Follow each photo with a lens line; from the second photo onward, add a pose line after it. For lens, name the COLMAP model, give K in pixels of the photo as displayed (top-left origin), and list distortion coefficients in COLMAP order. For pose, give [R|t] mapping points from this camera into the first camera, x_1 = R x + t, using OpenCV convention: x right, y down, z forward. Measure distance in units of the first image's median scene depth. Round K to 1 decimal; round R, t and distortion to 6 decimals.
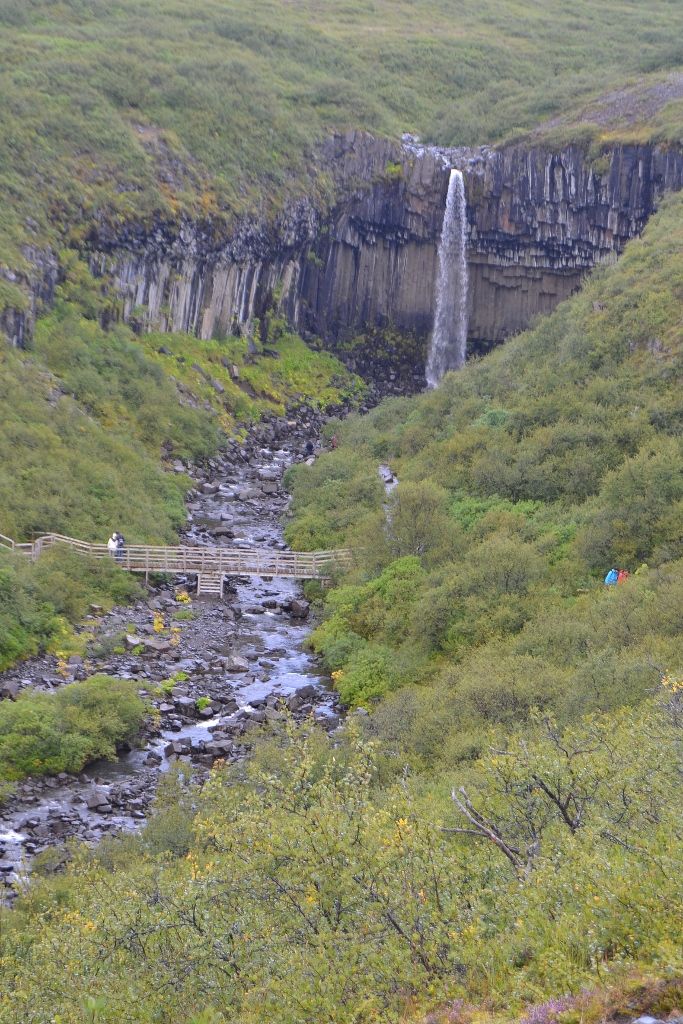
lens RADIAL K [[935.8, 0, 342.5], [0, 935.8, 512.9], [0, 0, 1]] dist [-0.045703, 0.001131]
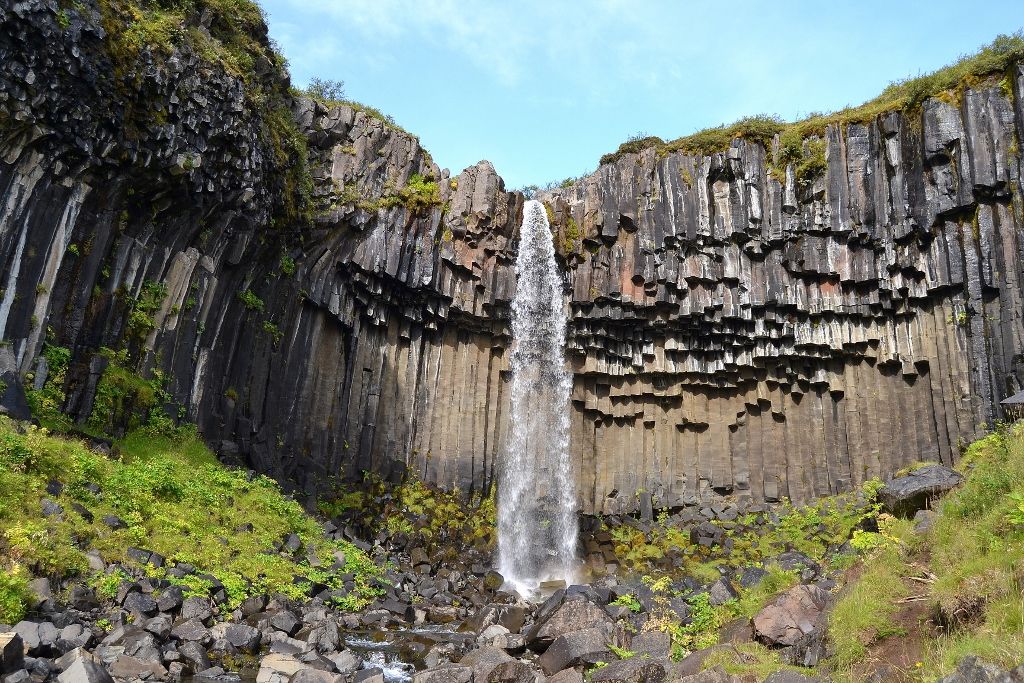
lens RADIAL K [[935.8, 0, 519.1], [0, 935.8, 345.4], [0, 0, 1]] dist [-0.045703, 0.001131]
pose [[0.978820, 0.034129, 0.201860, 0.002915], [0.058889, 0.897395, -0.437281, -0.041282], [-0.196072, 0.439906, 0.876378, 0.543504]]
